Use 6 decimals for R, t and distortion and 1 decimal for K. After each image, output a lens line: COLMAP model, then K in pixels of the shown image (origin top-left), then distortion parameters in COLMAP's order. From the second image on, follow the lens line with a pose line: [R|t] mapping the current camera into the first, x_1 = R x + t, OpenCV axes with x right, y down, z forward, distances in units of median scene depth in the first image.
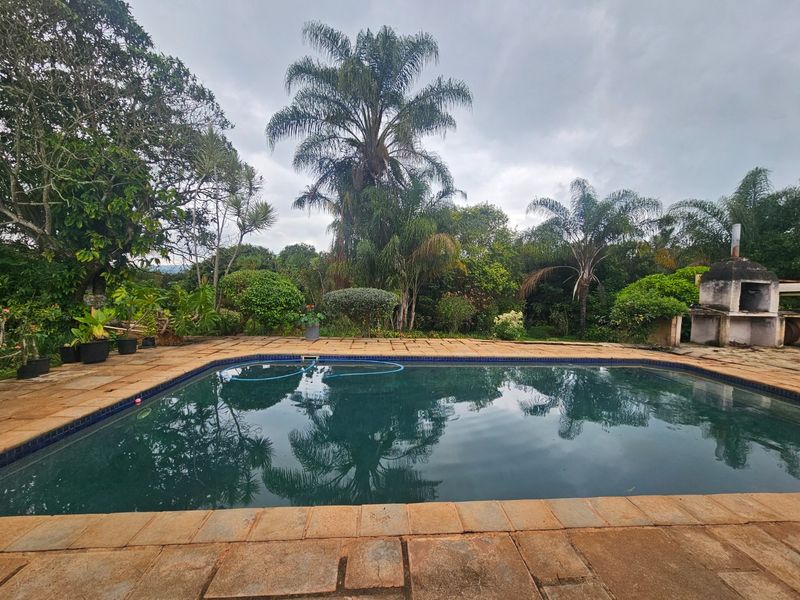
lens RADIAL K [[327.2, 0, 403.1], [0, 327.2, 297.3], [0, 0, 1]] dist [0.001944, 0.001969]
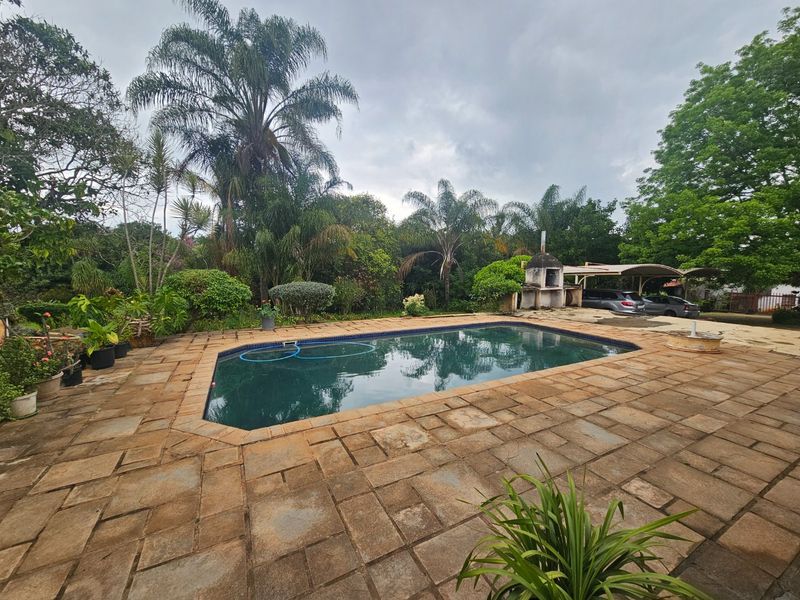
lens RADIAL K [[327.2, 0, 402.0], [0, 327.2, 297.6], [0, 0, 1]] dist [0.001944, 0.001969]
pose [[0.922134, -0.058320, 0.382451, -0.097850], [0.034126, 0.996981, 0.069746, -0.017228], [-0.385363, -0.051264, 0.921340, -0.084616]]
